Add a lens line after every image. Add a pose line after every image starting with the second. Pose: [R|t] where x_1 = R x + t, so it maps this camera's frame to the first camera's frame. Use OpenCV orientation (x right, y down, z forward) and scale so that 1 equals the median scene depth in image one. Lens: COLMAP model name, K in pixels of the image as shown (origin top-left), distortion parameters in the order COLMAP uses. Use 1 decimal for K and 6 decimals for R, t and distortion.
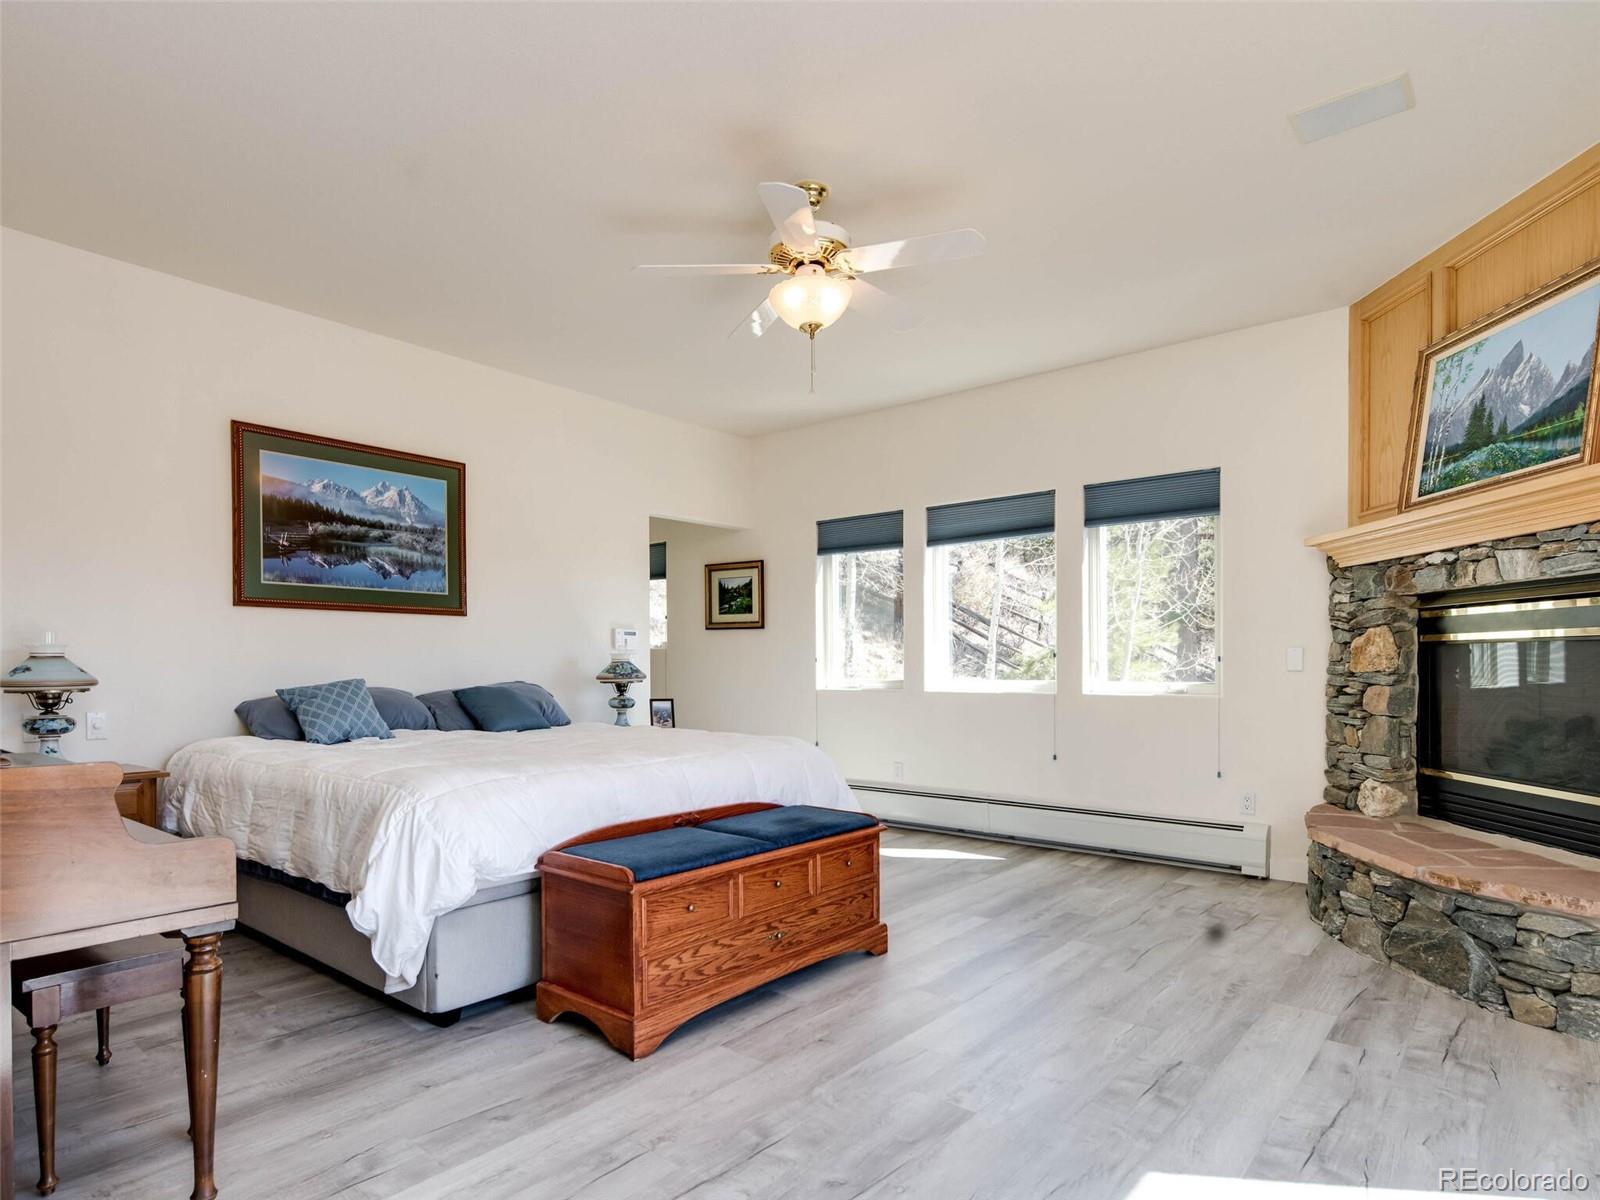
lens RADIAL K [[905.4, 0, 796.6], [0, 905.4, 704.1], [0, 0, 1]] dist [0.002475, -0.000195]
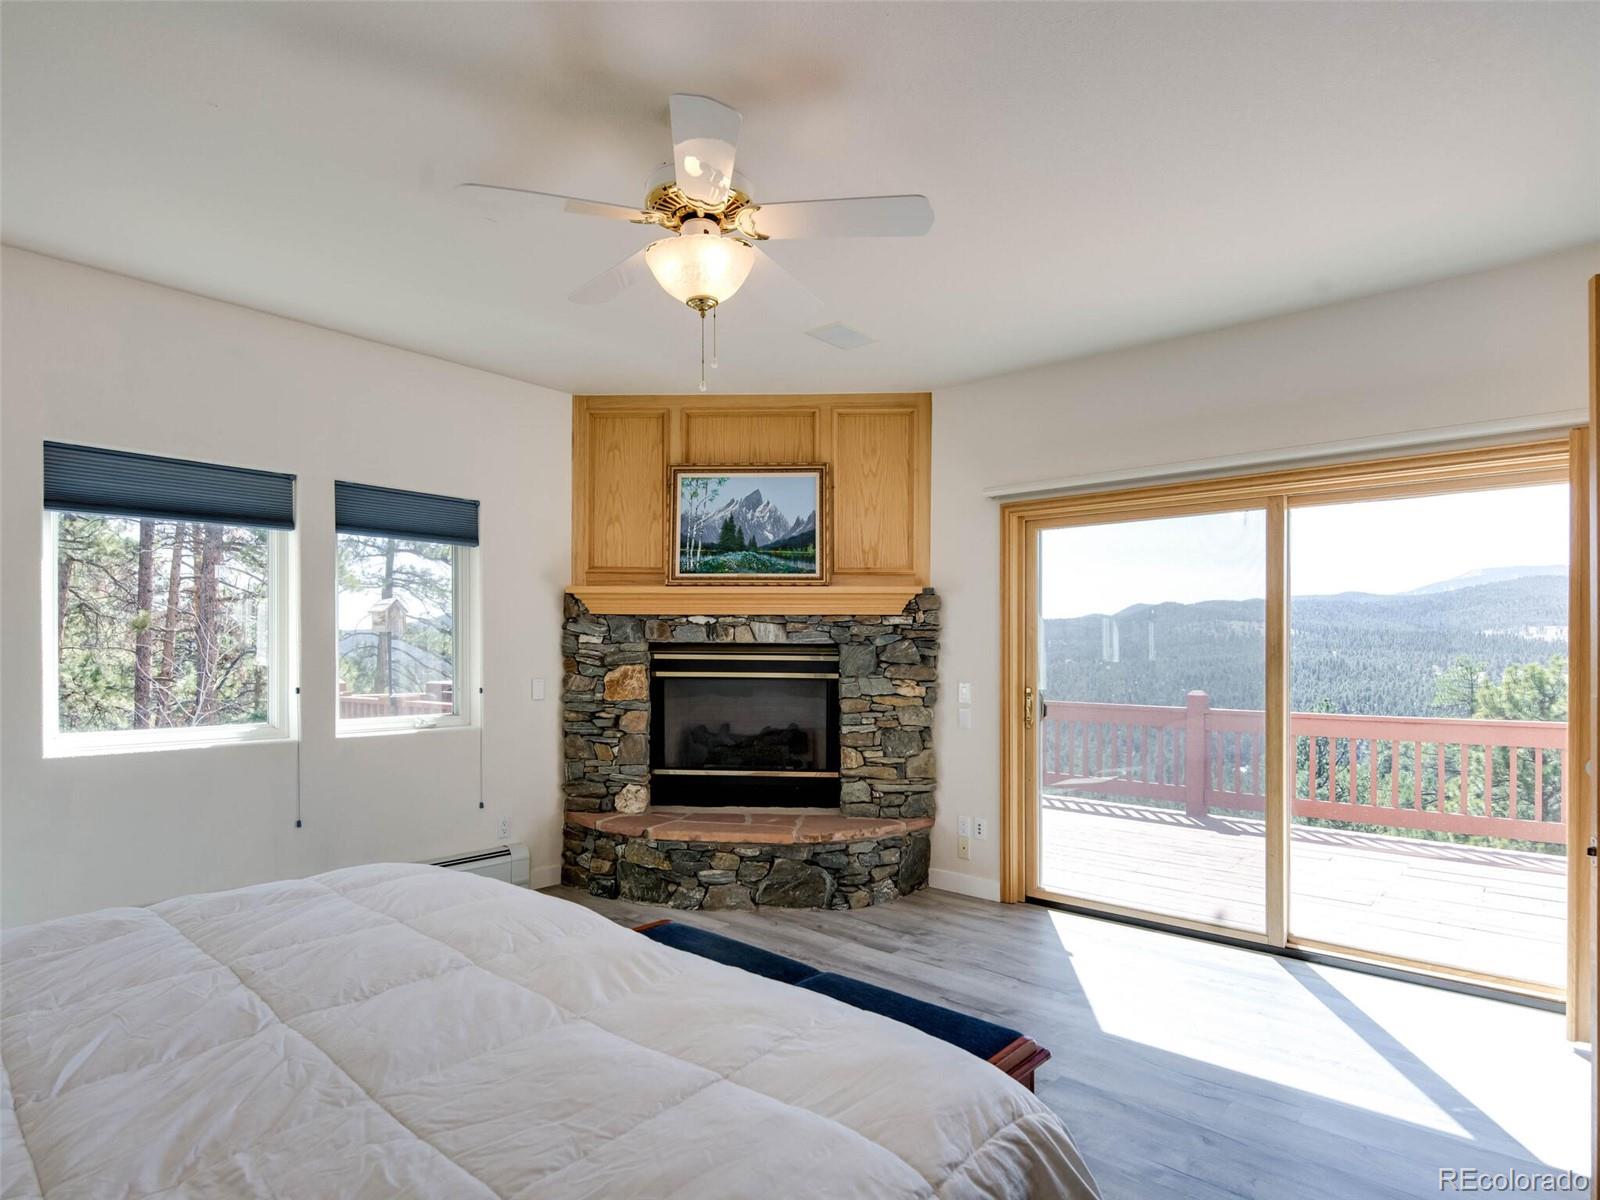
lens RADIAL K [[892.0, 0, 774.2], [0, 892.0, 669.4], [0, 0, 1]] dist [0.001354, -0.001211]
pose [[0.027150, -0.021123, 0.999408, -0.692581], [0.033445, 0.999236, 0.020211, -0.110386], [-0.999072, 0.032876, 0.027836, 0.864530]]
